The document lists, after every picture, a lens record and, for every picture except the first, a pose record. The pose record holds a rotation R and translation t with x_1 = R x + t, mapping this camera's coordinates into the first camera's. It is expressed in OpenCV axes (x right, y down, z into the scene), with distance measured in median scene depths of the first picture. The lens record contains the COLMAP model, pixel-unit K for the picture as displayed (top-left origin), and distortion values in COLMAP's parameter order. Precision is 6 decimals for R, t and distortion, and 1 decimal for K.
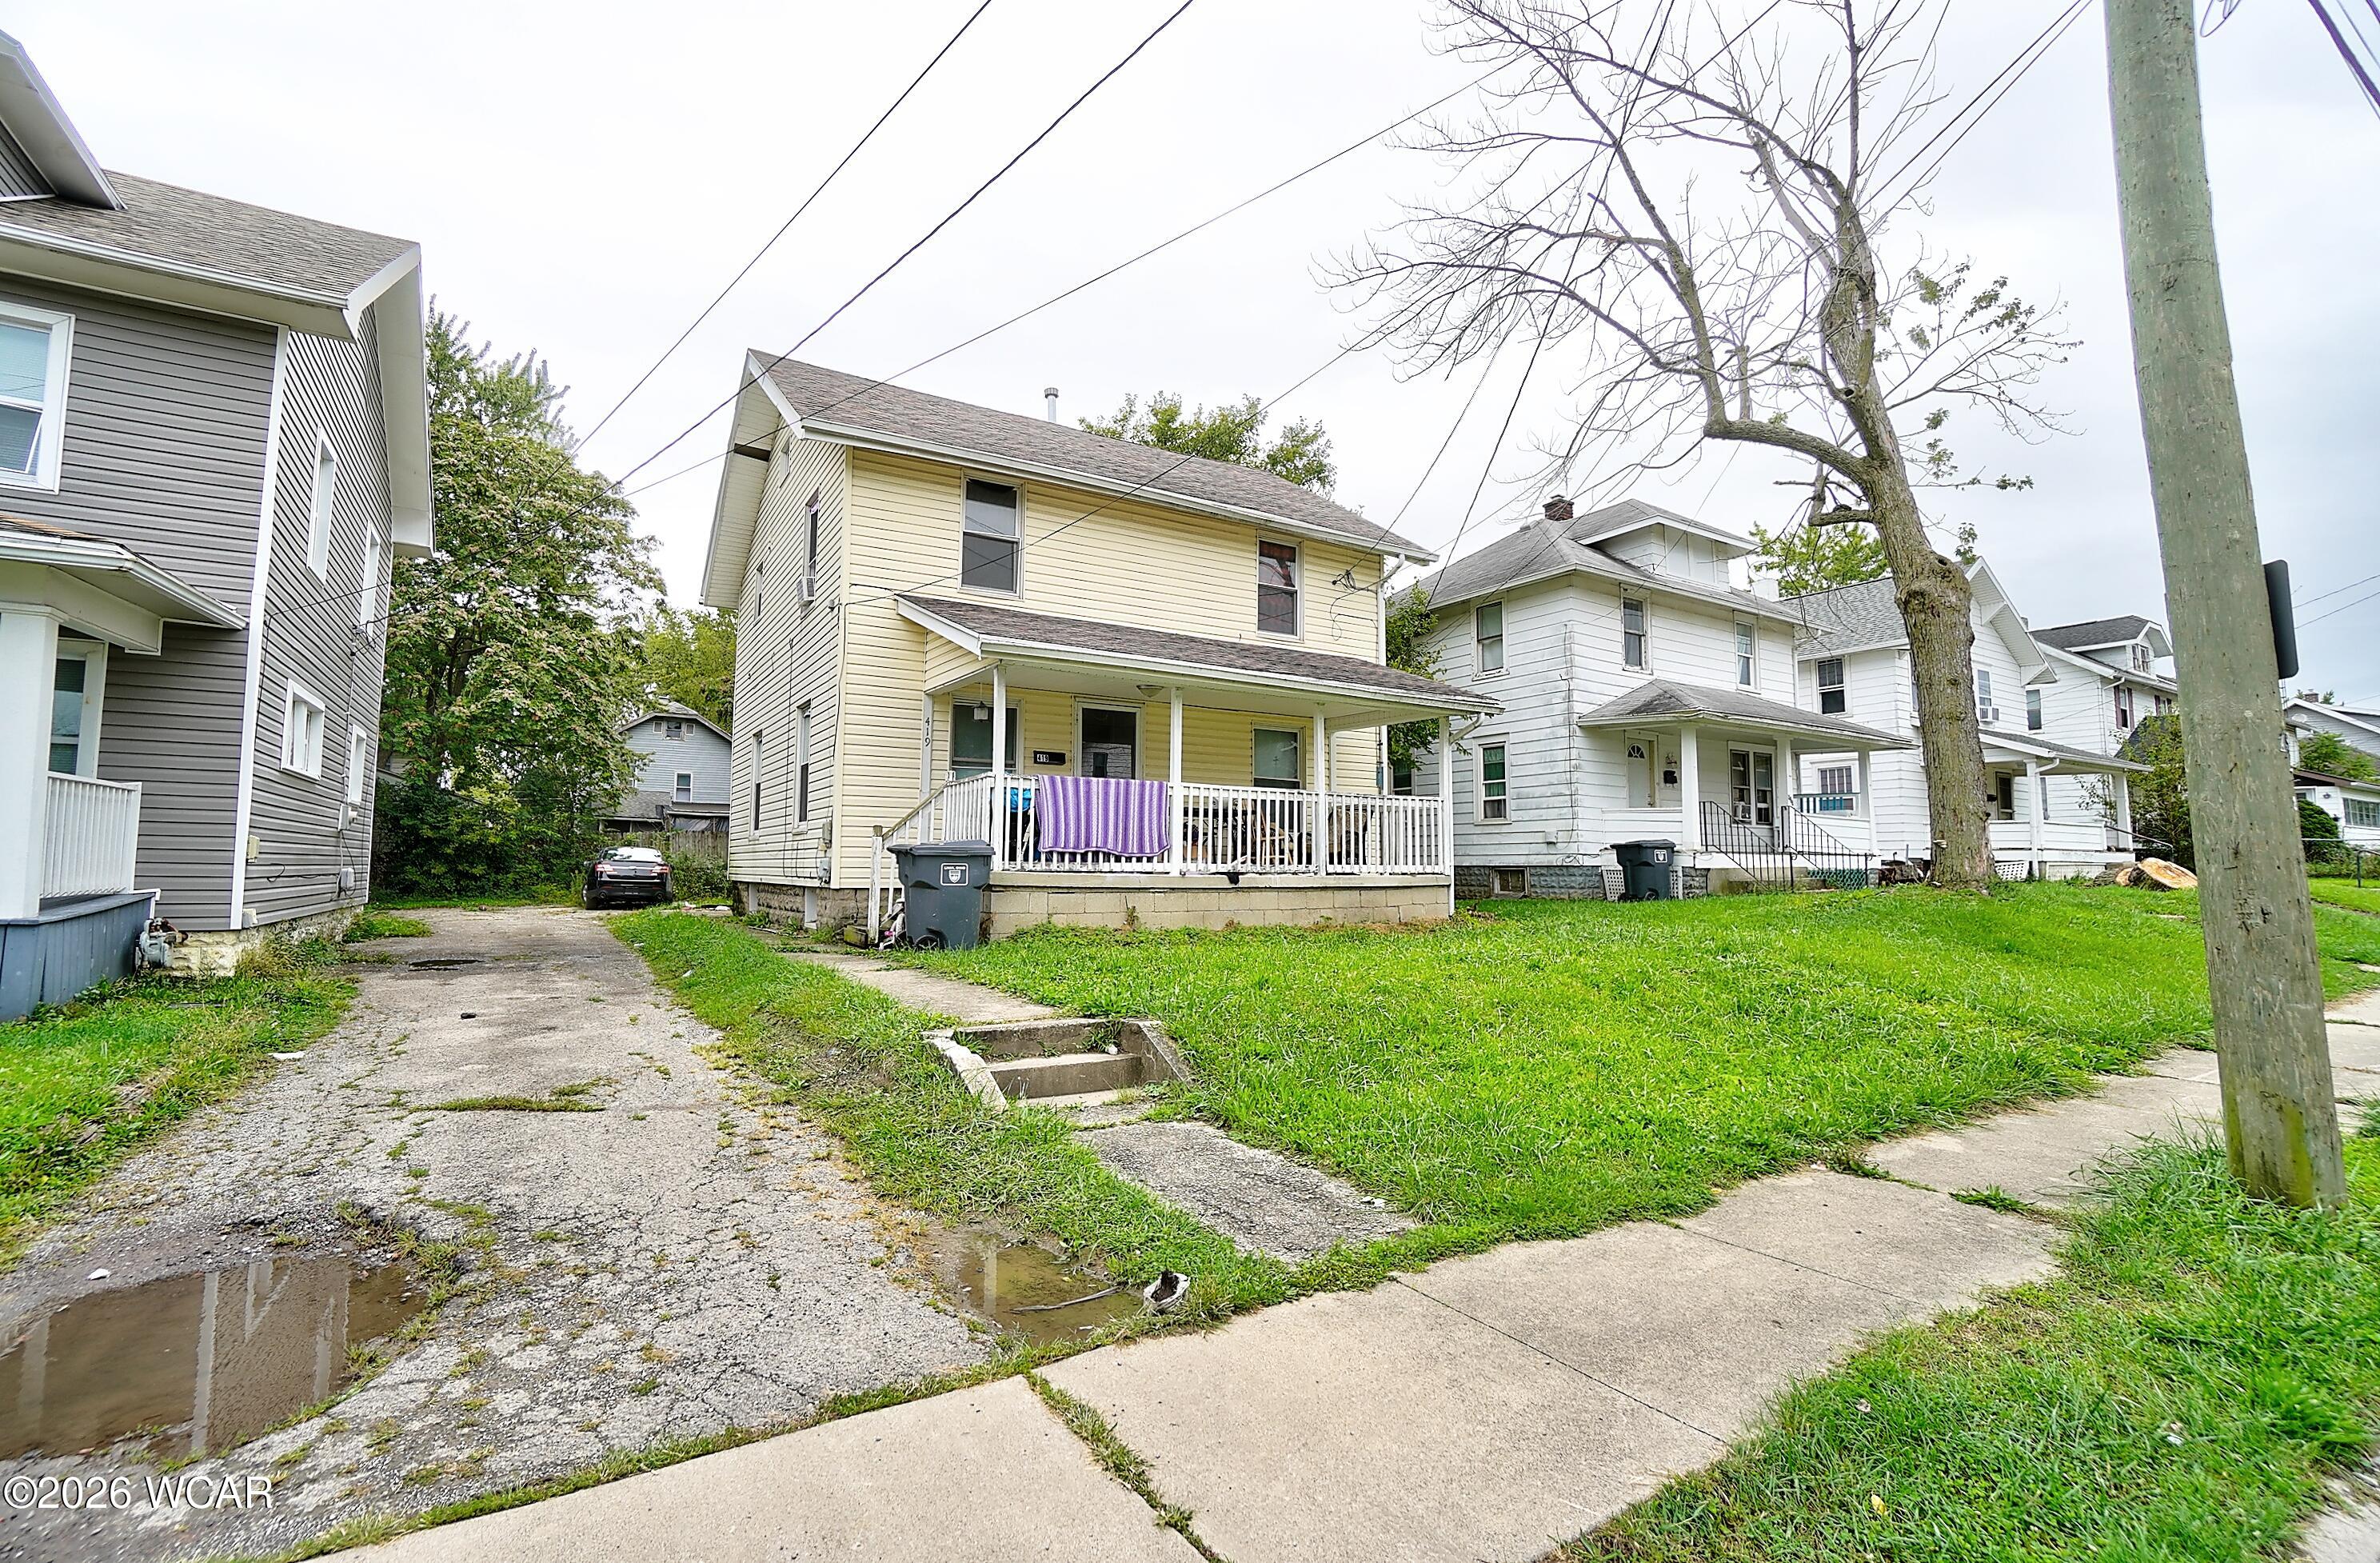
lens RADIAL K [[1072.2, 0, 1147.3], [0, 1072.2, 783.3], [0, 0, 1]] dist [-0.038933, 0.000213]
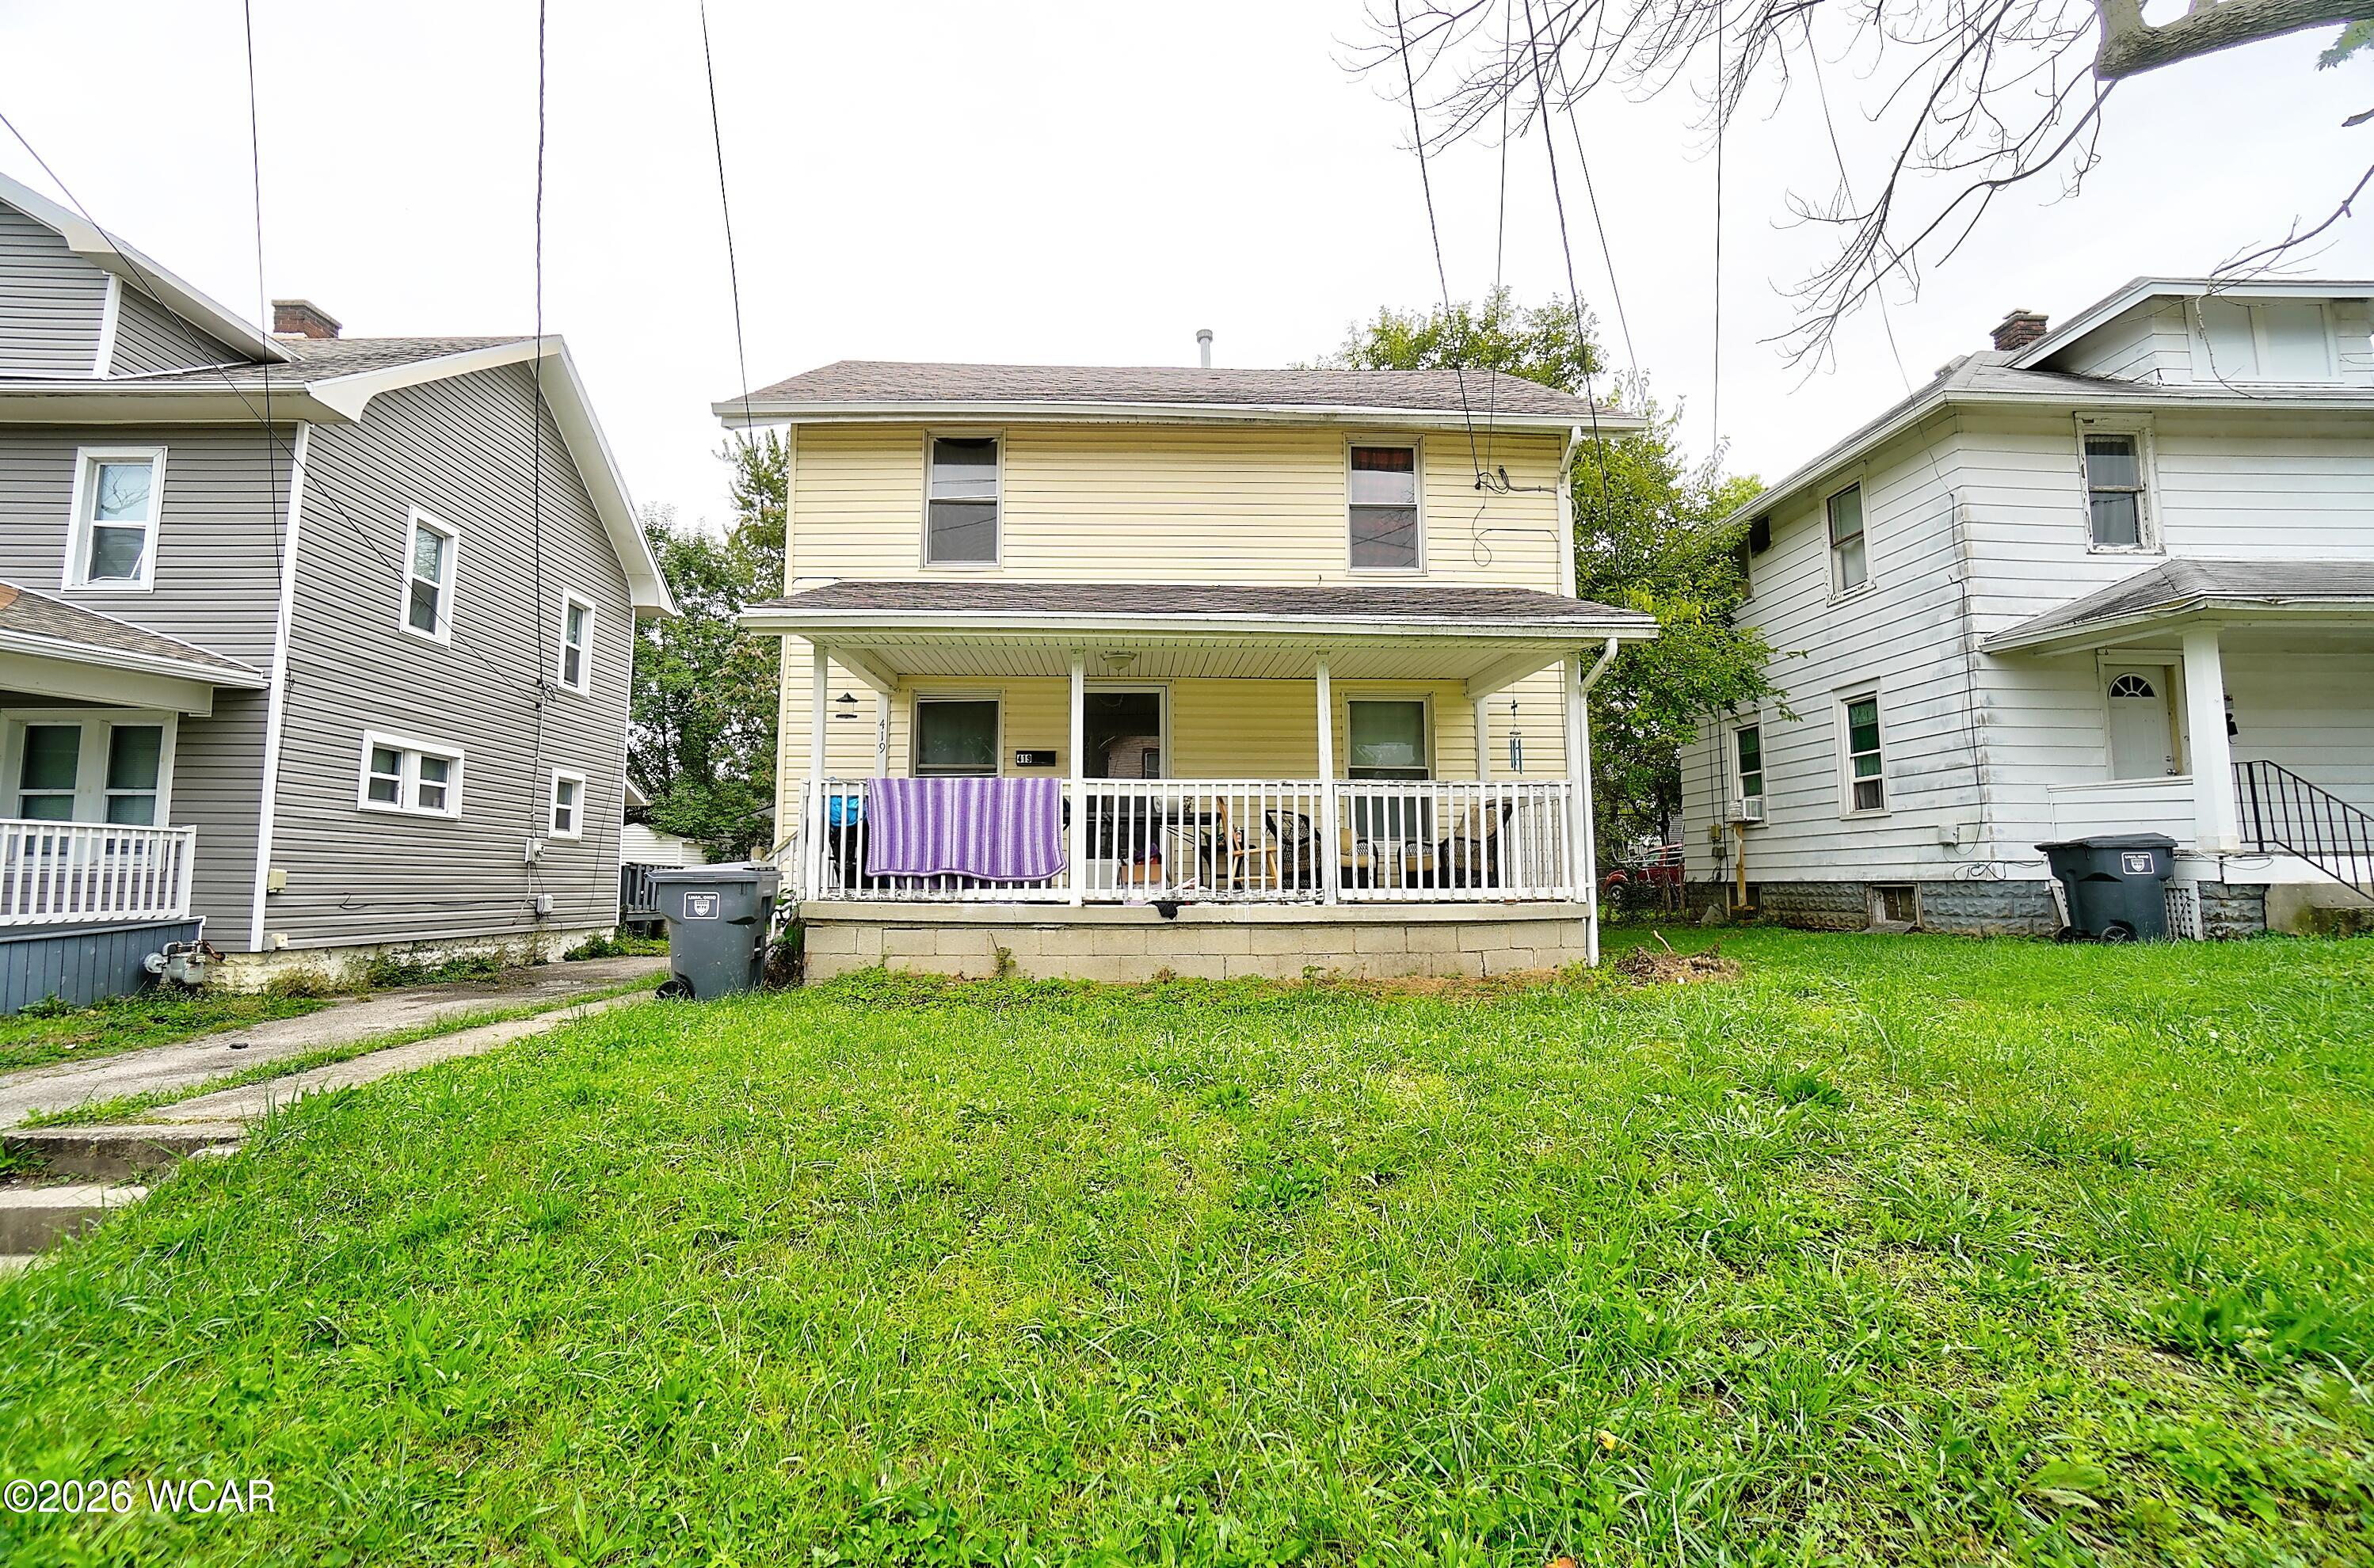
lens RADIAL K [[1057.2, 0, 1135.3], [0, 1057.2, 784.1], [0, 0, 1]] dist [-0.060887, 0.022585]
pose [[0.872455, -0.052764, -0.485837, 0.306315], [0.045434, 0.998606, -0.026863, 0.017862], [0.486577, 0.001363, 0.873637, 0.287983]]
